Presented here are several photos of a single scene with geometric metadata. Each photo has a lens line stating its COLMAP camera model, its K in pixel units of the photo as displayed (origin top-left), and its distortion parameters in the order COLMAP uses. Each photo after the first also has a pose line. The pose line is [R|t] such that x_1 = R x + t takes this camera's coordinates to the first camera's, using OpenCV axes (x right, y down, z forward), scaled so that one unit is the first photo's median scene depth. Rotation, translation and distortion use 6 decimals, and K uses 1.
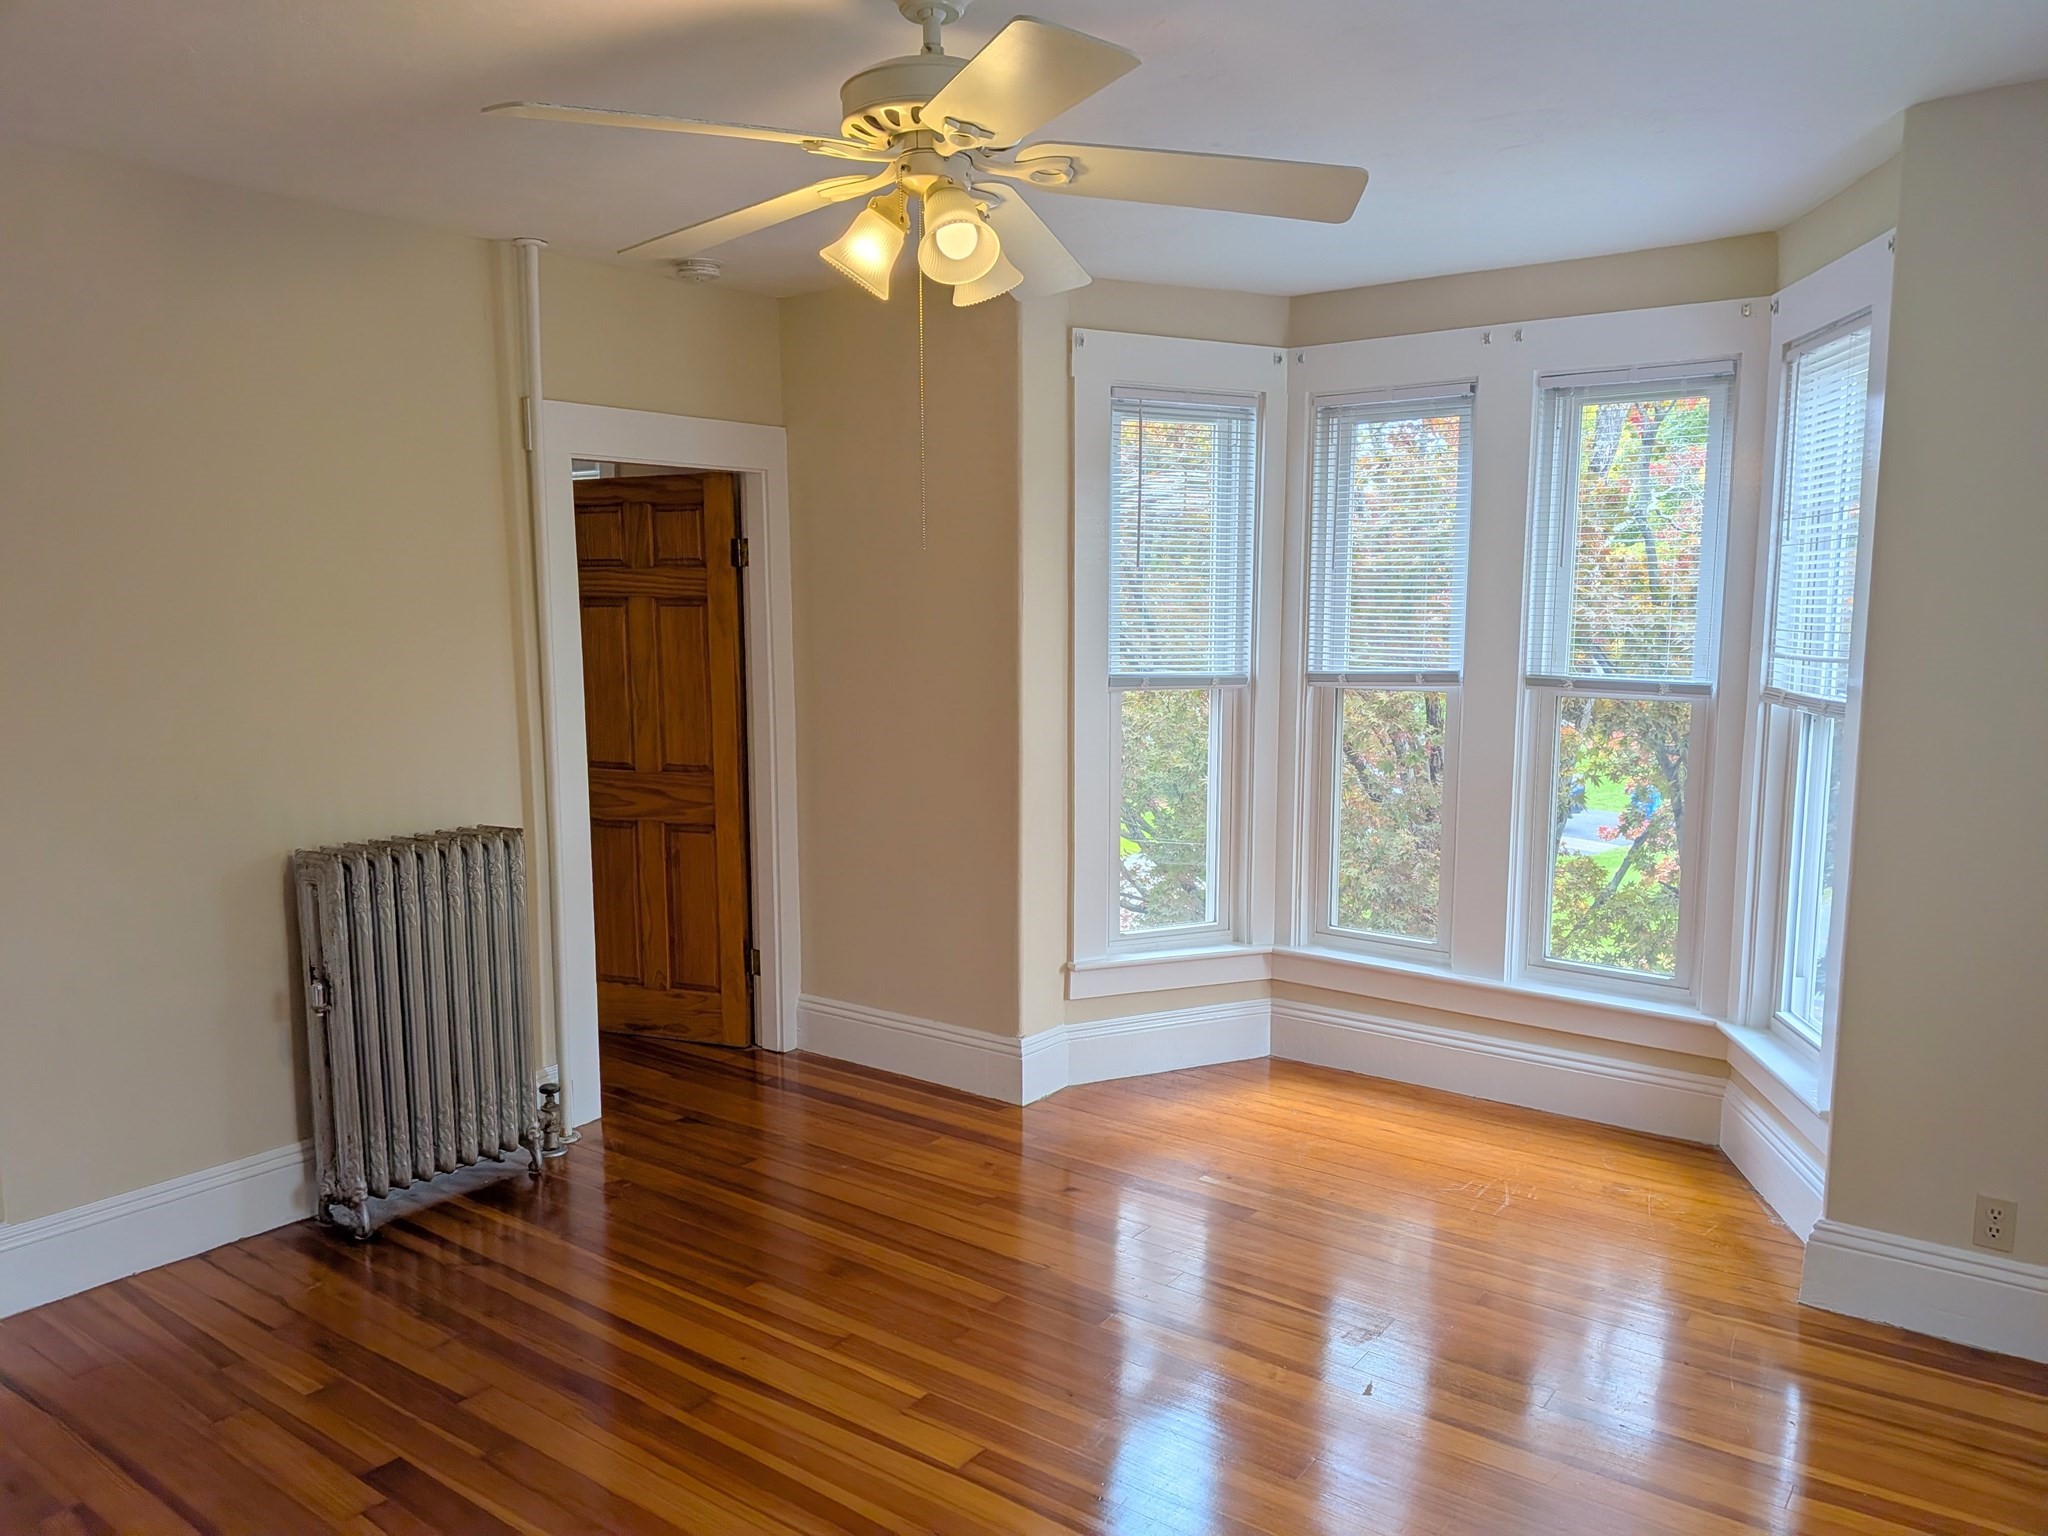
lens RADIAL K [[1484.9, 0, 987.3], [0, 1484.9, 804.7], [0, 0, 1]] dist [0.113709, -0.183364]
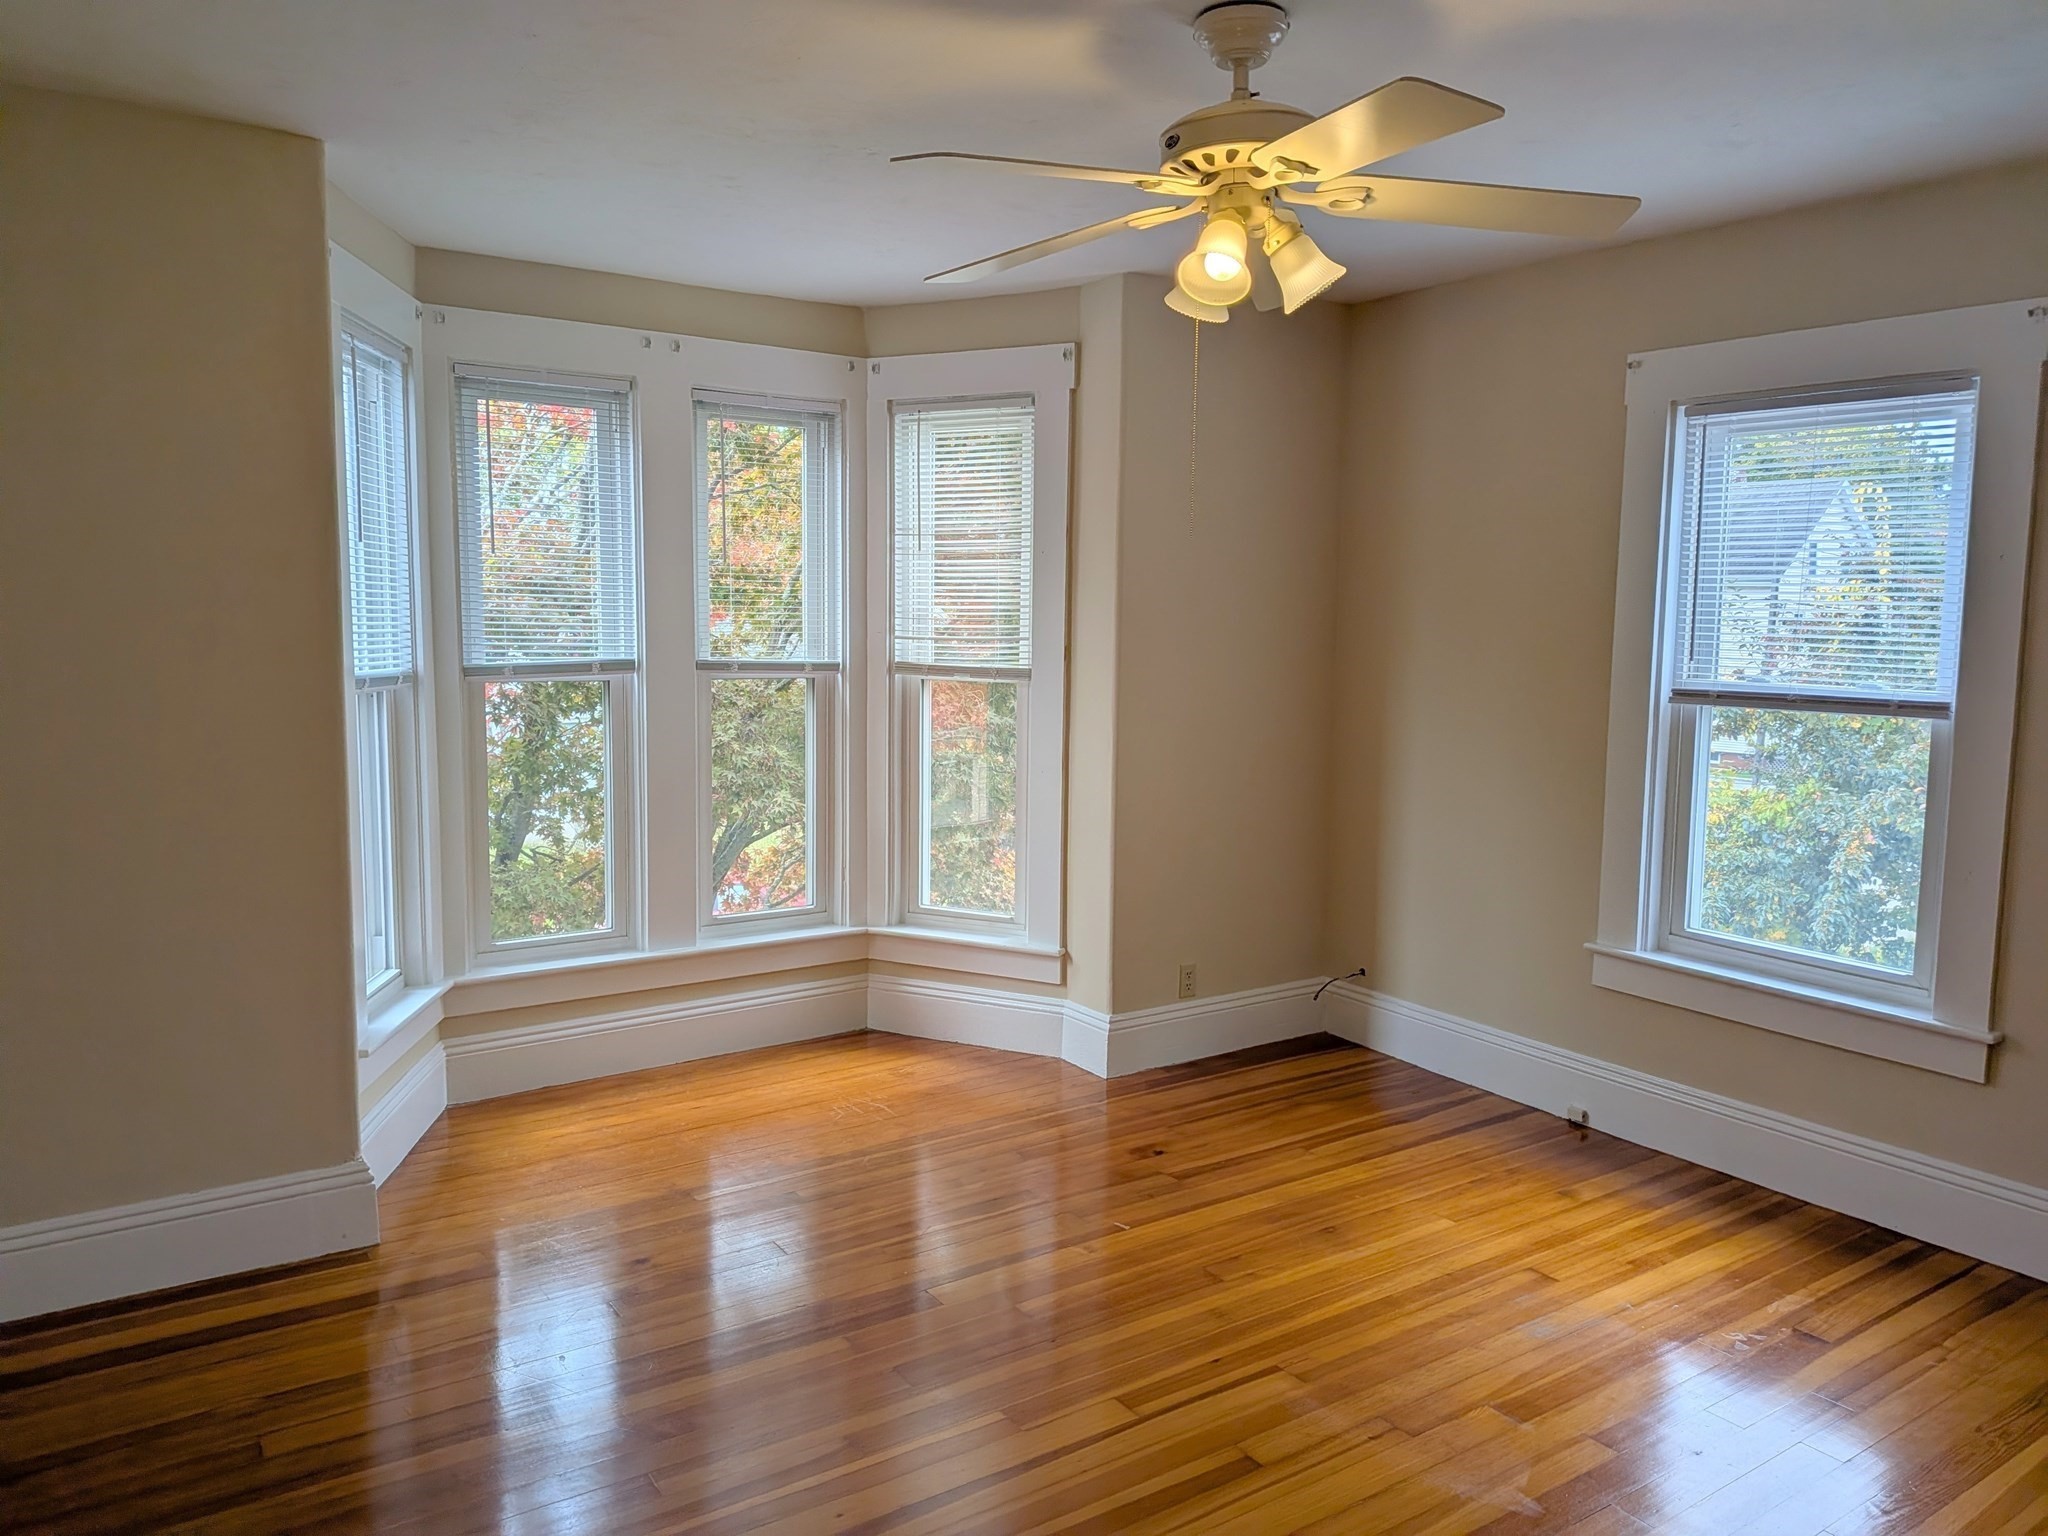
lens RADIAL K [[1557.2, 0, 1024.0], [0, 1557.2, 768.0], [0, 0, 1]] dist [0.092715, -0.223444]
pose [[0.280470, -0.097524, 0.954896, -0.676676], [0.119796, 0.990603, 0.065984, -0.056452], [-0.952358, 0.095886, 0.289517, 0.464354]]
